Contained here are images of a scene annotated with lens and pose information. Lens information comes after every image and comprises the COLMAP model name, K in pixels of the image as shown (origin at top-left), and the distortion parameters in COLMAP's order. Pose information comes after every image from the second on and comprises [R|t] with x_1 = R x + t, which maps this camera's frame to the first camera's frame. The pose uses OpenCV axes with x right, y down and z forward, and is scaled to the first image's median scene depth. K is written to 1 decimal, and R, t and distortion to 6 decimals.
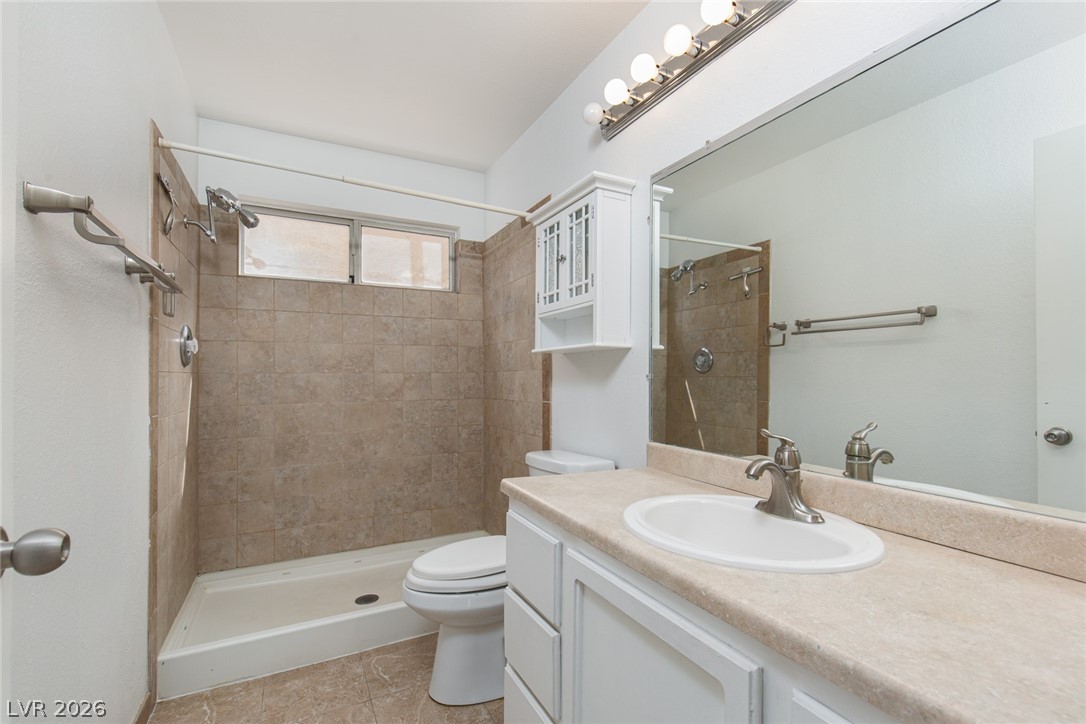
lens RADIAL K [[496.4, 0, 545.6], [0, 496.4, 366.1], [0, 0, 1]] dist [0.014956, -0.001894]
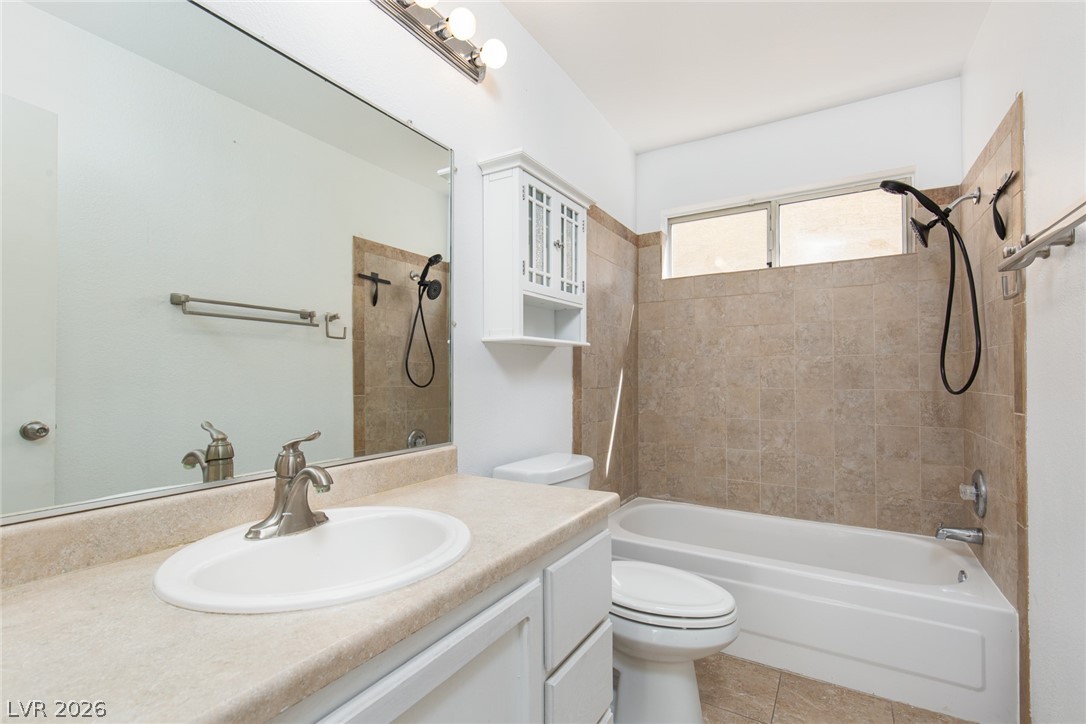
lens RADIAL K [[496.4, 0, 543.9], [0, 496.4, 363.1], [0, 0, 1]] dist [0.014956, -0.001894]
pose [[-0.530864, 0.020583, 0.847207, -0.698703], [-0.001318, 0.999684, -0.025113, 0.023523], [-0.847456, -0.014448, -0.530669, 1.462129]]
